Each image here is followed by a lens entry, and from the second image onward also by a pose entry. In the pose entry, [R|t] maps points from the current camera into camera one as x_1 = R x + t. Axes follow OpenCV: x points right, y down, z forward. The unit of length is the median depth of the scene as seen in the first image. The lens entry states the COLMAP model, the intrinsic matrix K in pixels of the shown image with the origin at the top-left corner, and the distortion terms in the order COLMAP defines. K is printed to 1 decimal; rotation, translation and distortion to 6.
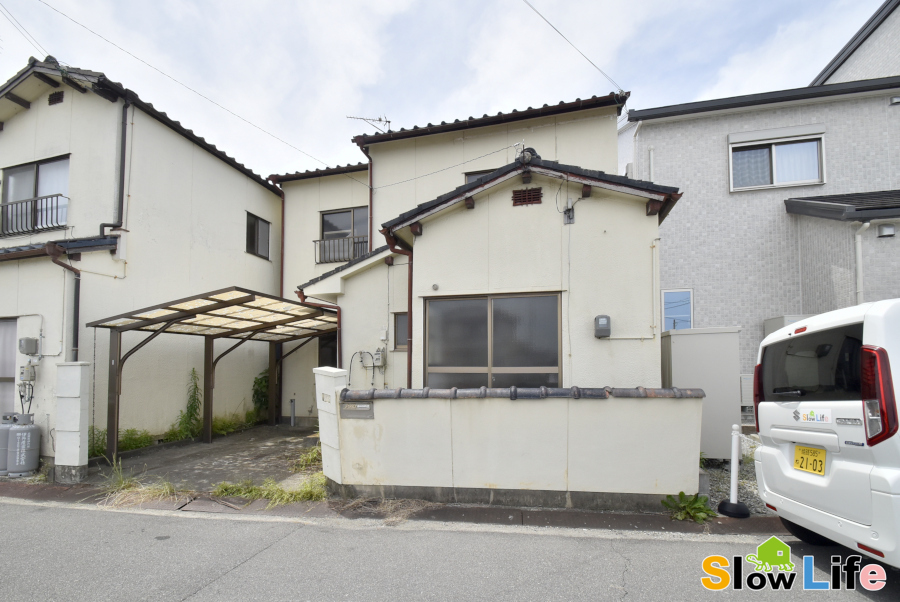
lens RADIAL K [[395.6, 0, 459.7], [0, 395.6, 327.7], [0, 0, 1]] dist [0.001741, -0.015639]
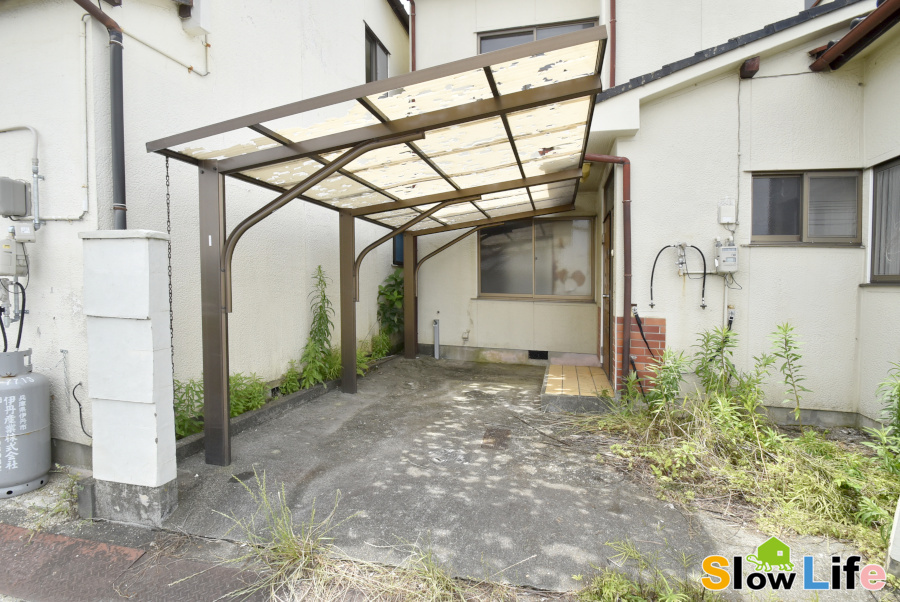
lens RADIAL K [[390.2, 0, 485.9], [0, 390.2, 291.2], [0, 0, 1]] dist [-0.001135, -0.009125]
pose [[0.998710, 0.038086, 0.033579, -0.578678], [-0.041761, 0.992306, 0.116554, 0.080382], [-0.028882, -0.117806, 0.992616, 0.539999]]
